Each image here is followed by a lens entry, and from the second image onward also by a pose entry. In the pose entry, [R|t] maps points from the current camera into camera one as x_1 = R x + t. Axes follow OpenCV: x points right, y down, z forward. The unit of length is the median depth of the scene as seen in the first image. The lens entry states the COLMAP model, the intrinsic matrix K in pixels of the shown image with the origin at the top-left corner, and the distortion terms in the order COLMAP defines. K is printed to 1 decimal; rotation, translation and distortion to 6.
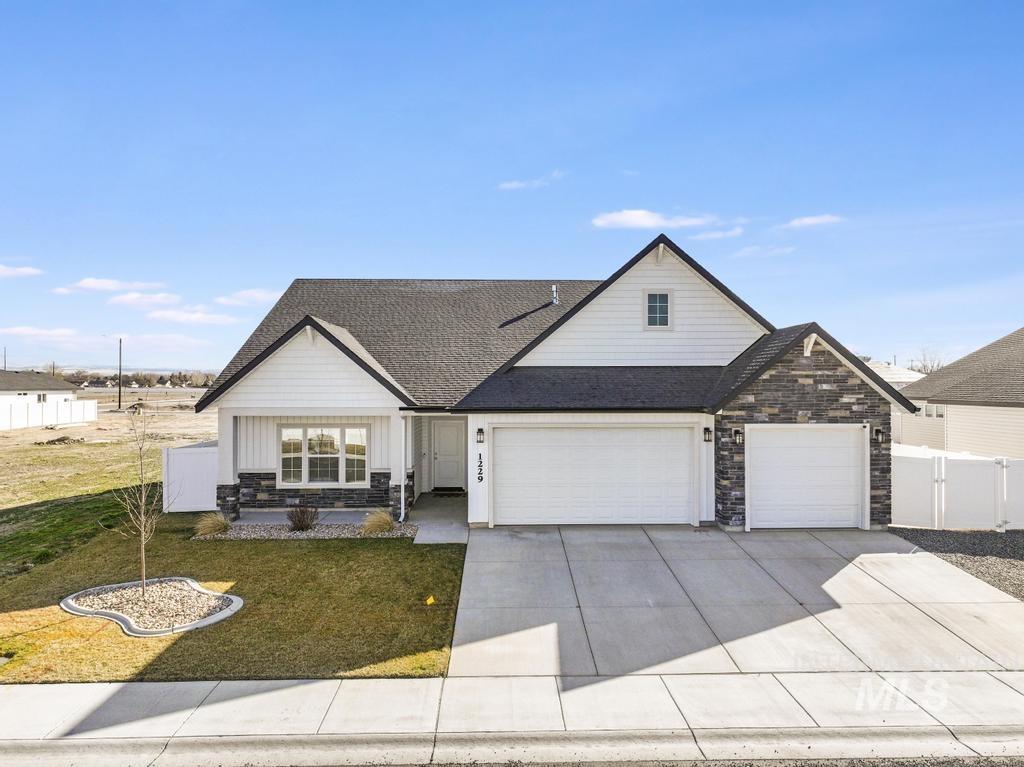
lens RADIAL K [[722.4, 0, 635.4], [0, 722.4, 390.3], [0, 0, 1]] dist [-0.004217, 0.011589]
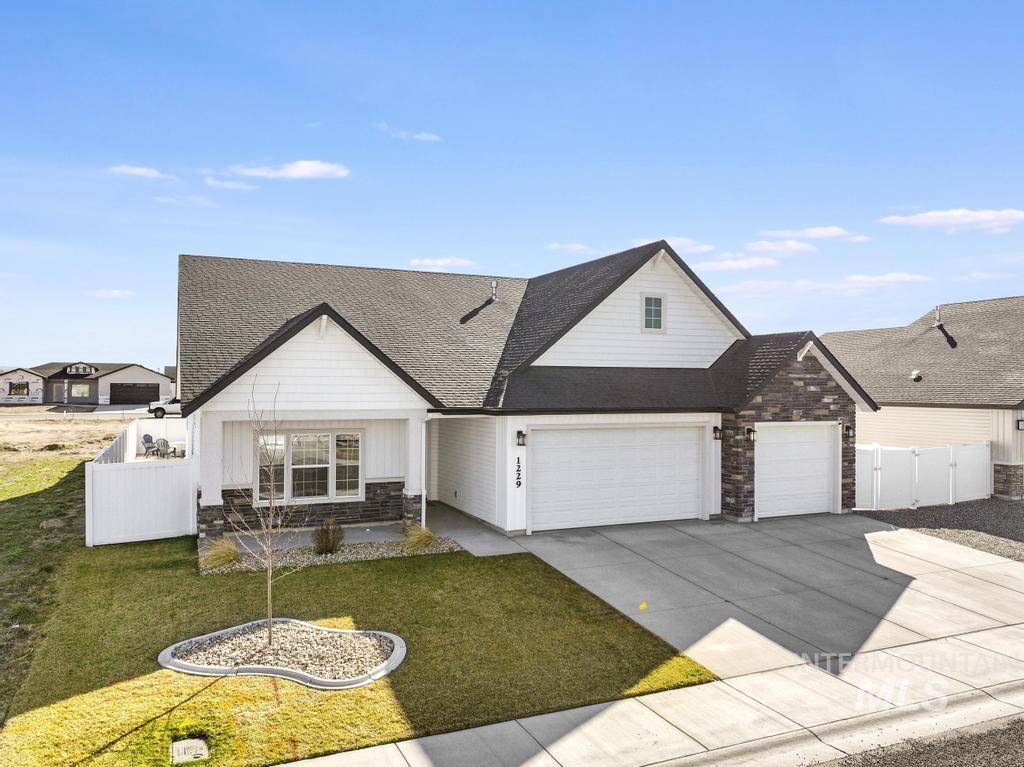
lens RADIAL K [[722.4, 0, 557.1], [0, 722.4, 396.3], [0, 0, 1]] dist [-0.004217, 0.011589]
pose [[0.929635, 0.000388, 0.368482, -0.517769], [-0.002971, 0.999975, 0.006441, 0.001156], [-0.368470, -0.007083, 0.929613, 0.101013]]
